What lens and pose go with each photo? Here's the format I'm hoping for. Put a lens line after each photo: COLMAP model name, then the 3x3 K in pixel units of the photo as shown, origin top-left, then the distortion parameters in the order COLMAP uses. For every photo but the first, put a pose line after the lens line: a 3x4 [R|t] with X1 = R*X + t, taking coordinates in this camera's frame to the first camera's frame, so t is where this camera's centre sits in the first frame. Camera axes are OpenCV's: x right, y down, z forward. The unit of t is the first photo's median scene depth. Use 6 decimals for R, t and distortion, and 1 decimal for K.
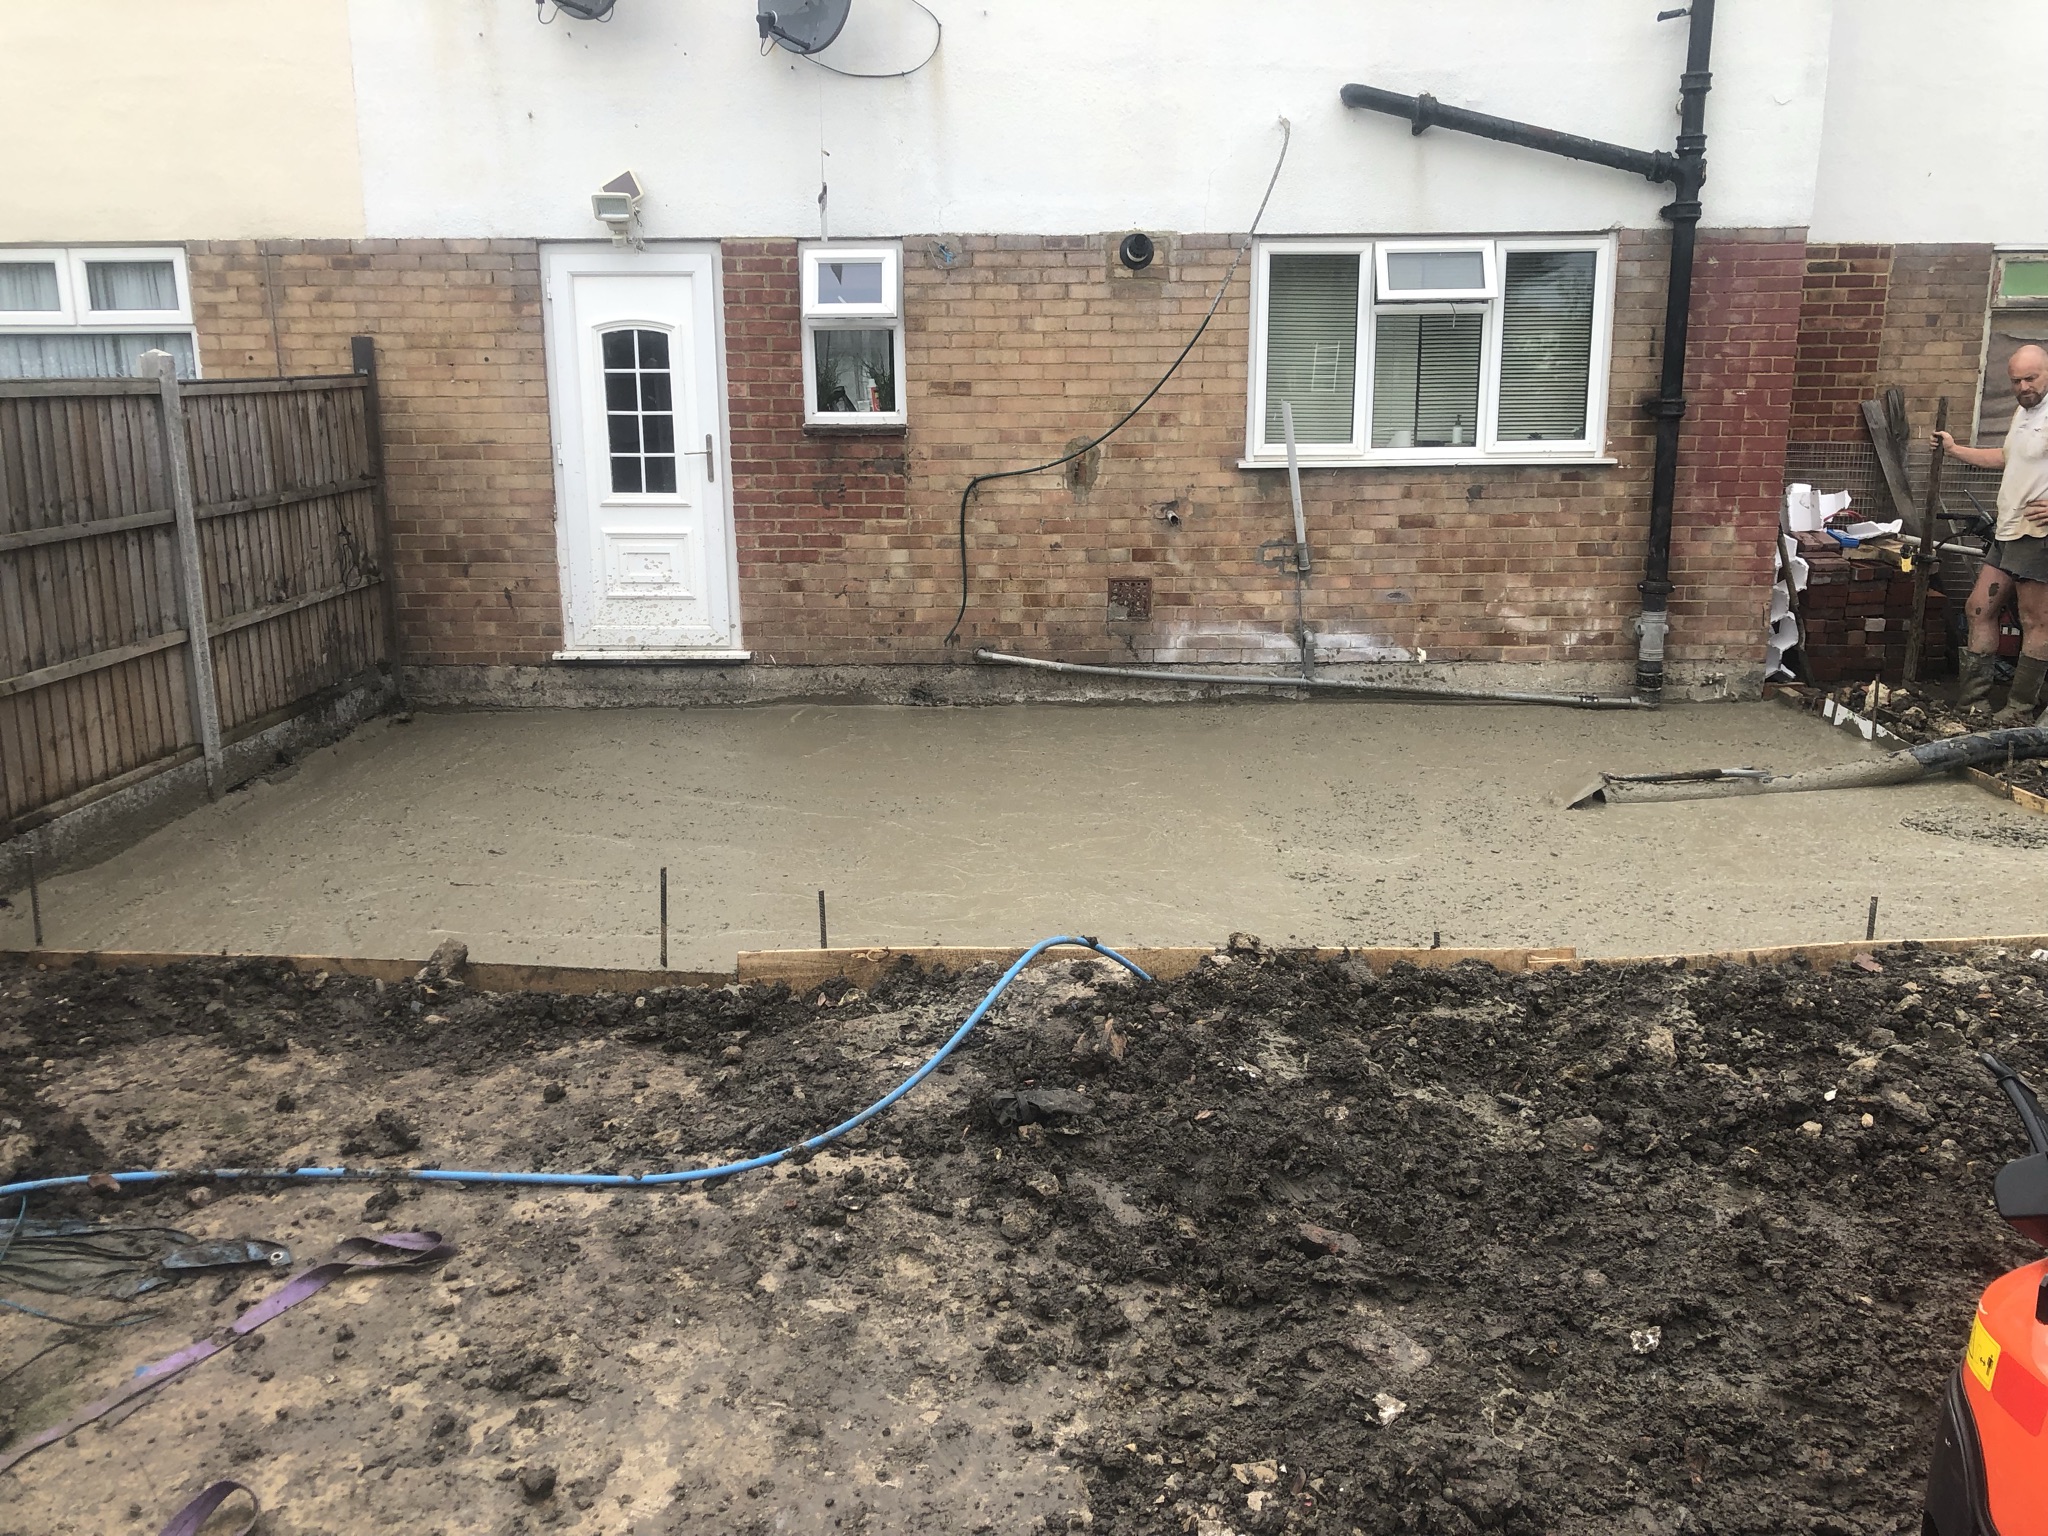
lens RADIAL K [[1690.6, 0, 1022.5], [0, 1690.6, 779.4], [0, 0, 1]] dist [0.047495, 0.001619]
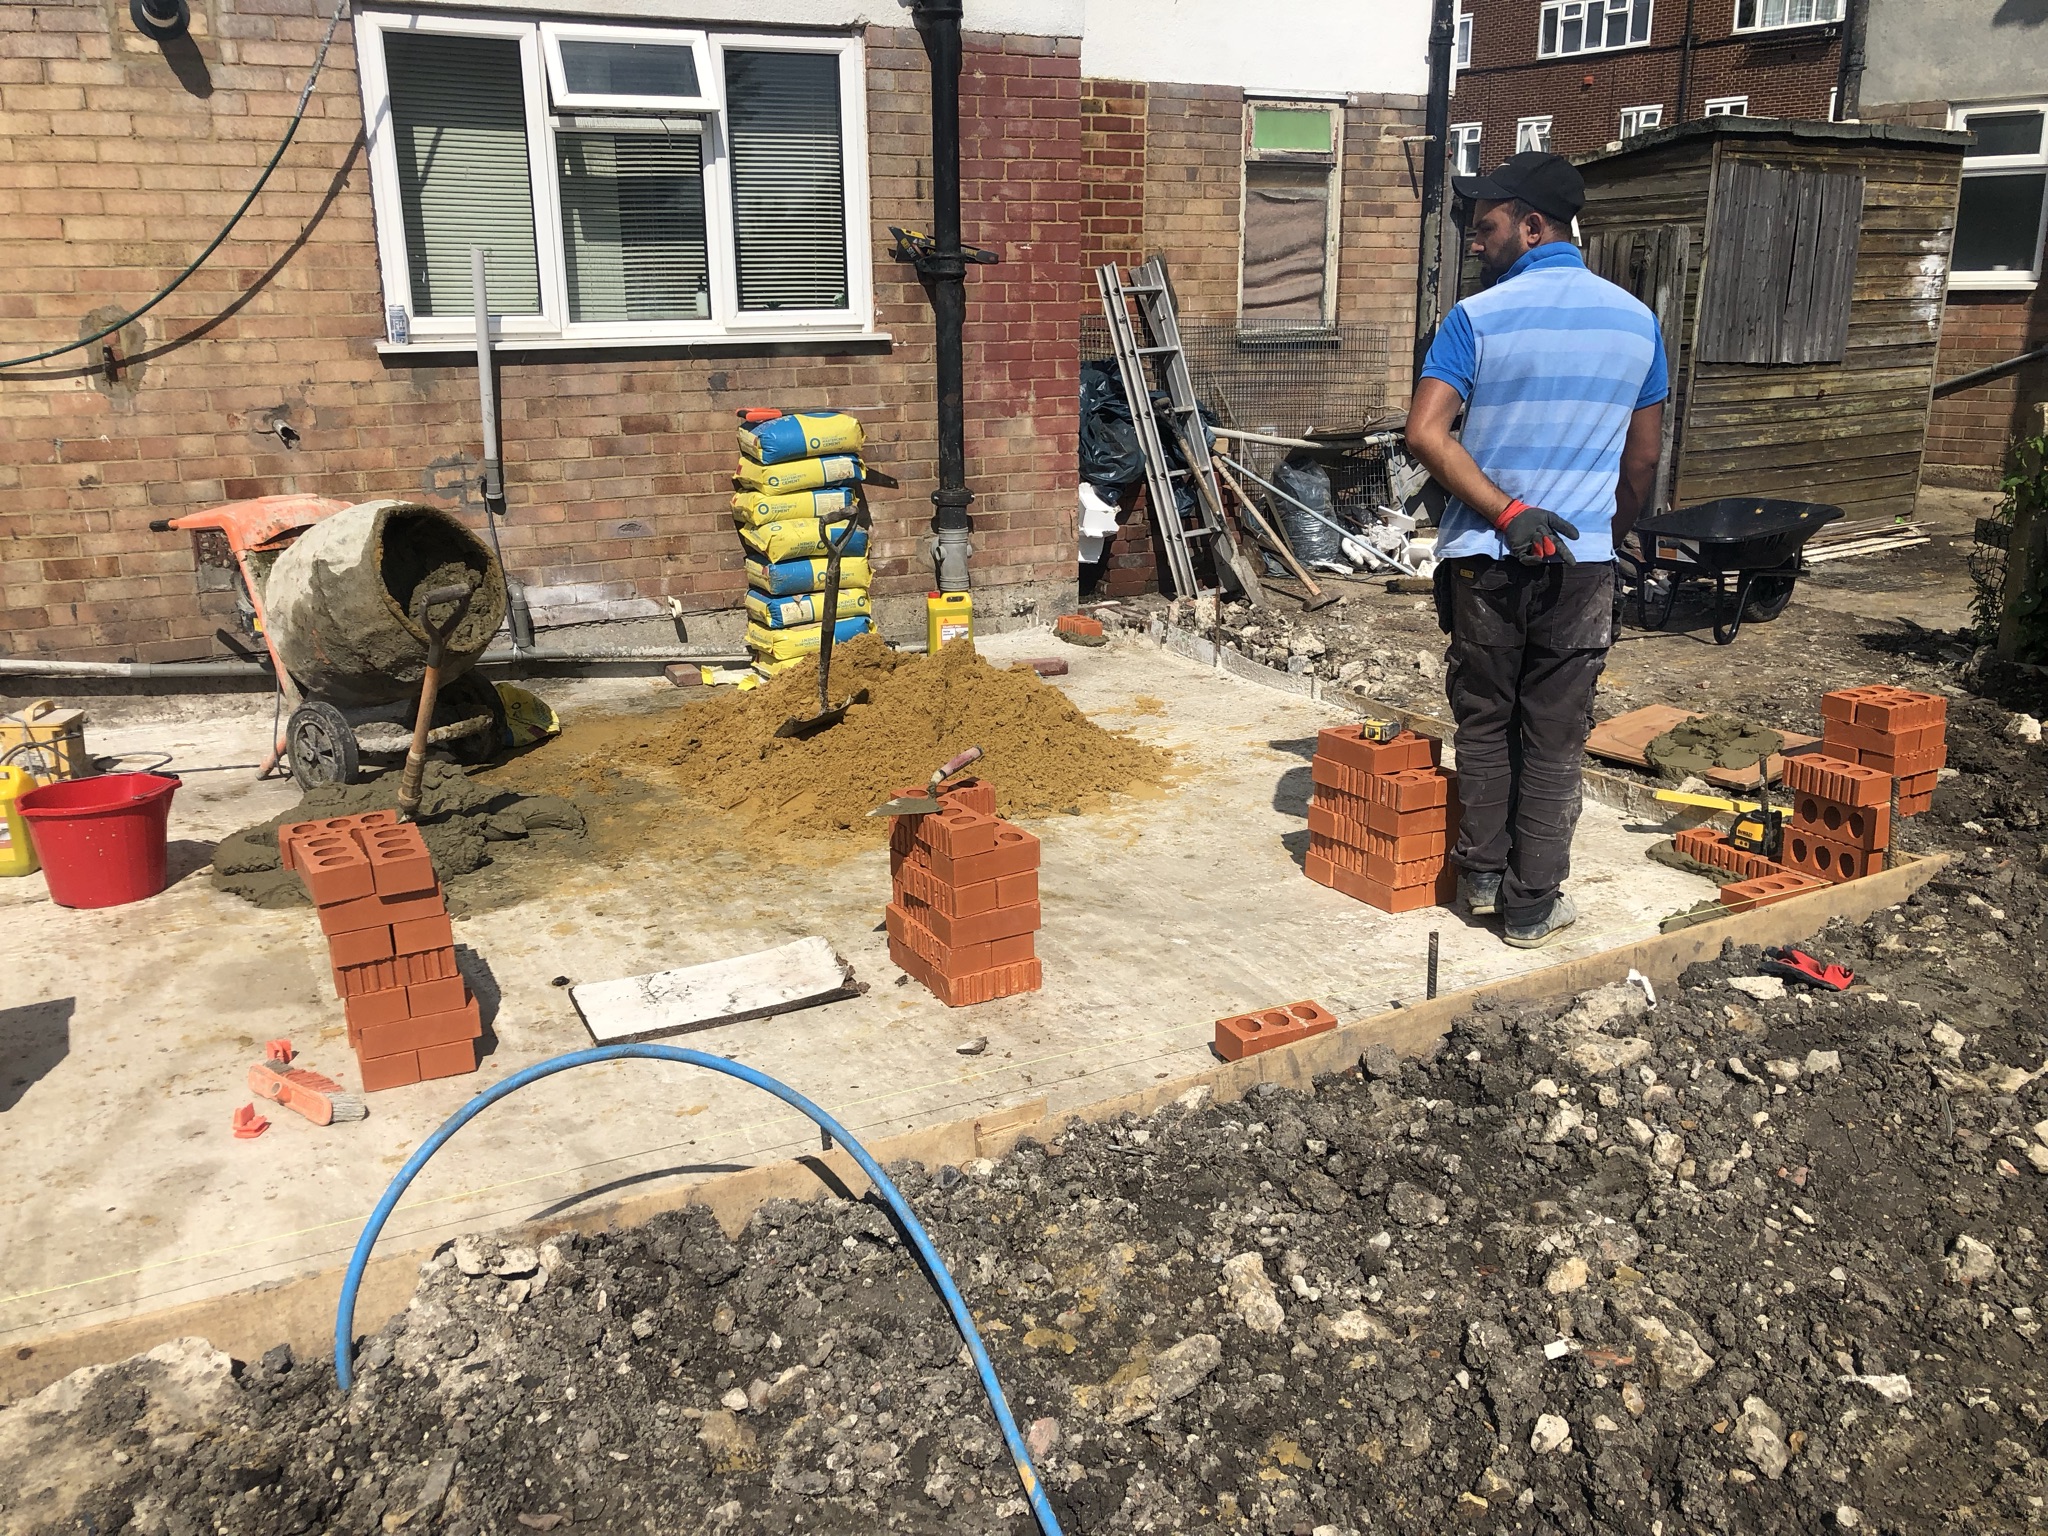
lens RADIAL K [[1690.6, 0, 981.4], [0, 1690.6, 748.7], [0, 0, 1]] dist [0.047495, 0.001619]
pose [[0.901921, -0.119524, 0.415033, 0.043043], [0.108510, 0.992831, 0.050117, -0.034656], [-0.418048, -0.000167, 0.908425, 0.278063]]
